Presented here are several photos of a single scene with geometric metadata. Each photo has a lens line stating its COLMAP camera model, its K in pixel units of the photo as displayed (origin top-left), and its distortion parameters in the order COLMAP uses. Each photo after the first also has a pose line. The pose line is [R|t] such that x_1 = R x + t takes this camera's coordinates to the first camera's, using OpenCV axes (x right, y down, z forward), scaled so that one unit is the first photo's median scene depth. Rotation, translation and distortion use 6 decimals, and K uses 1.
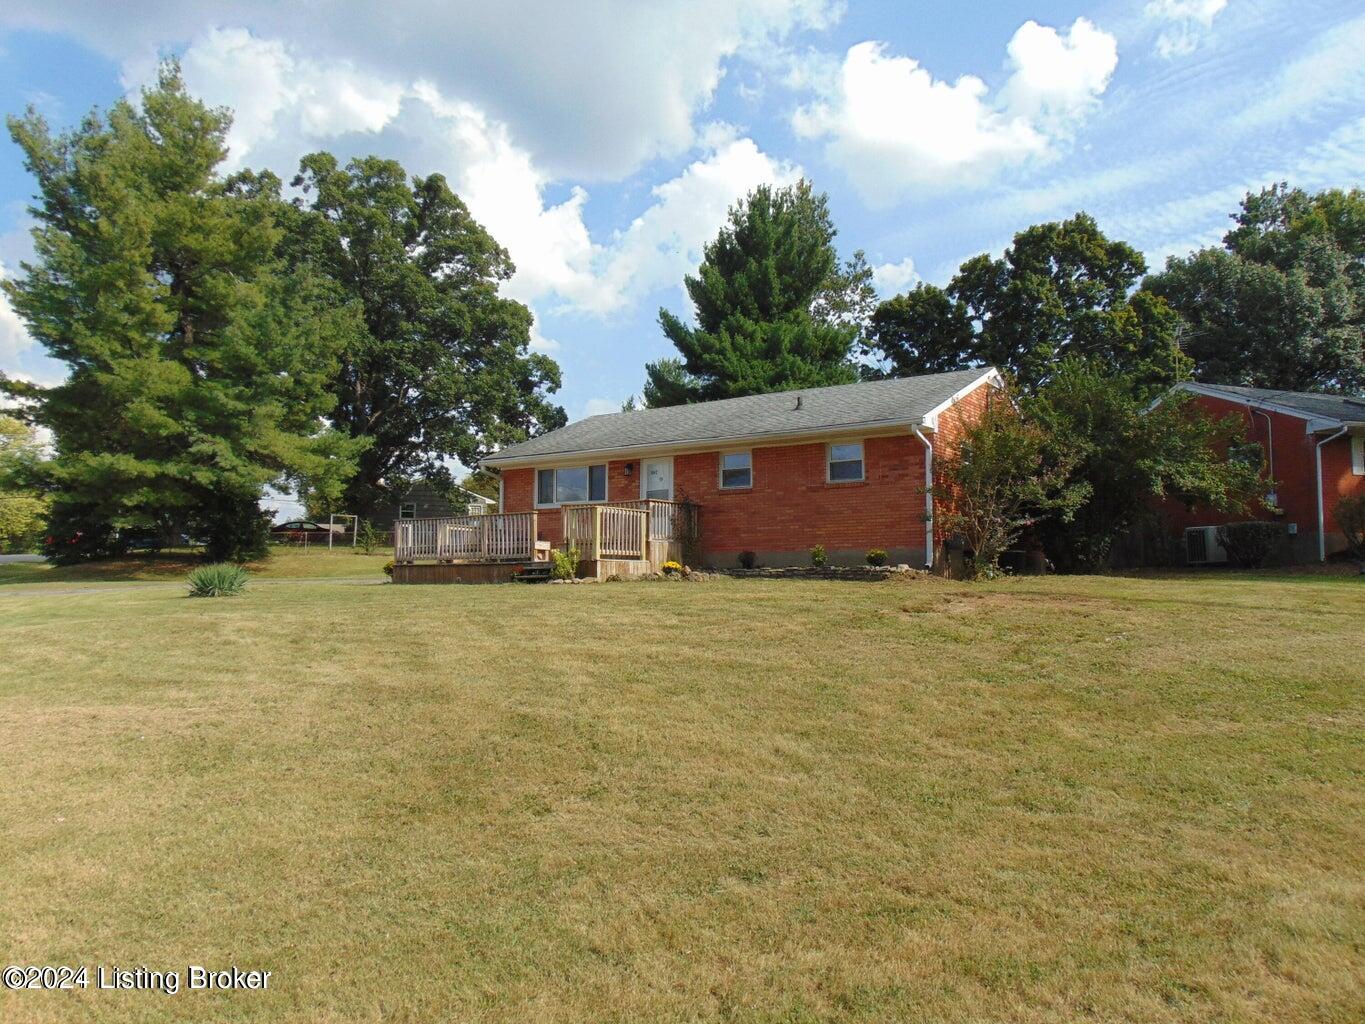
lens RADIAL K [[1023.8, 0, 682.5], [0, 1023.8, 512.0], [0, 0, 1]] dist [-0.004666, 0.045775]
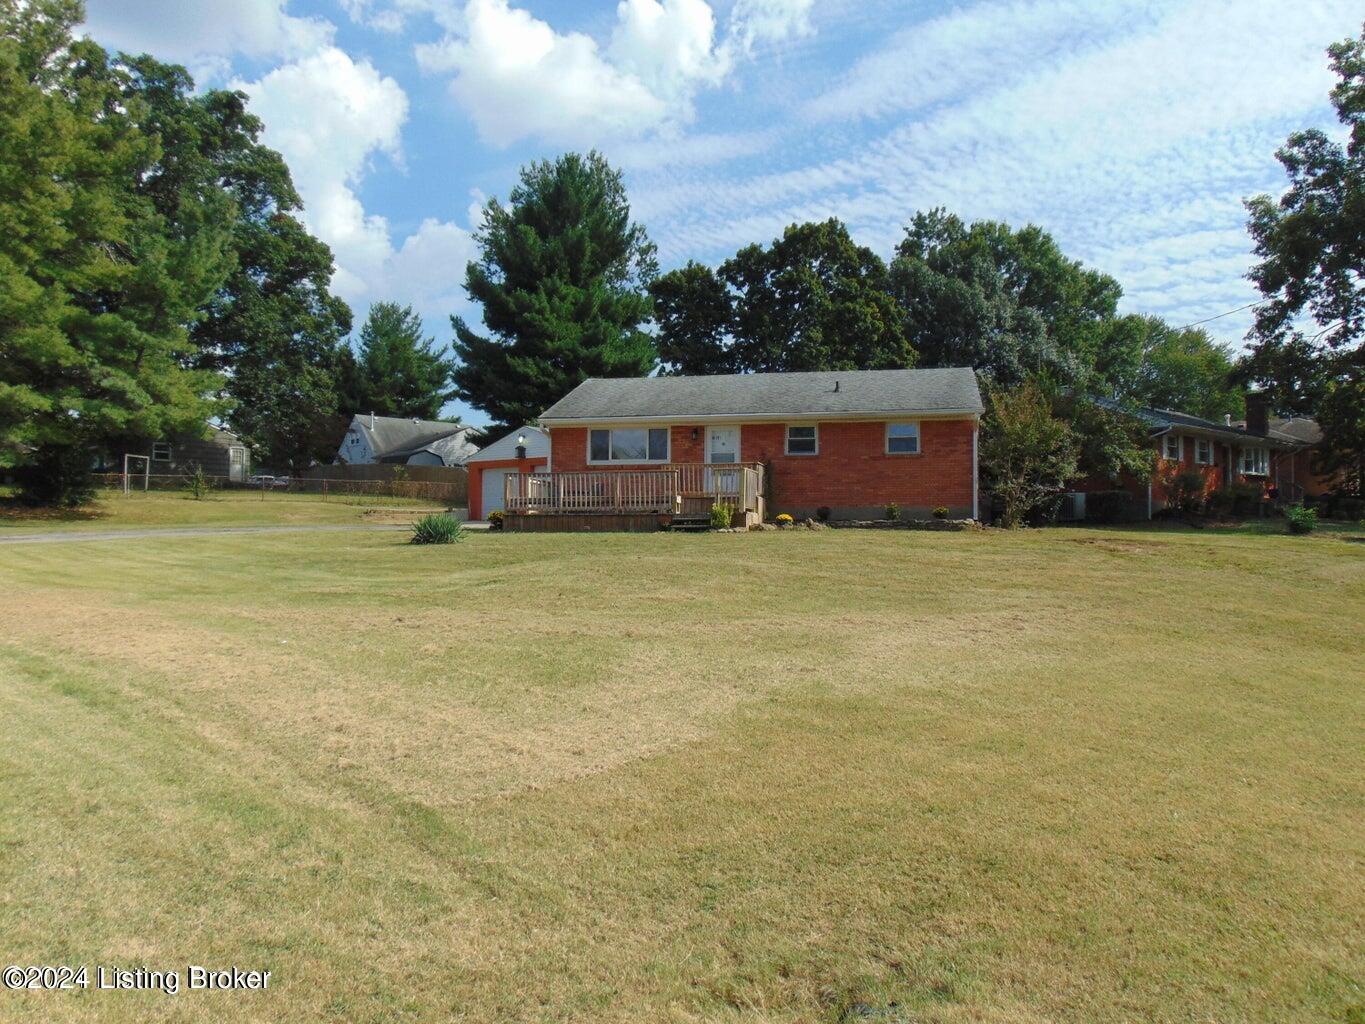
lens RADIAL K [[1023.8, 0, 682.5], [0, 1023.8, 512.0], [0, 0, 1]] dist [-0.004666, 0.045775]
pose [[0.923643, 0.011254, 0.383090, -0.338537], [-0.029928, 0.998634, 0.042821, -0.001887], [-0.382085, -0.051016, 0.922718, -0.046910]]
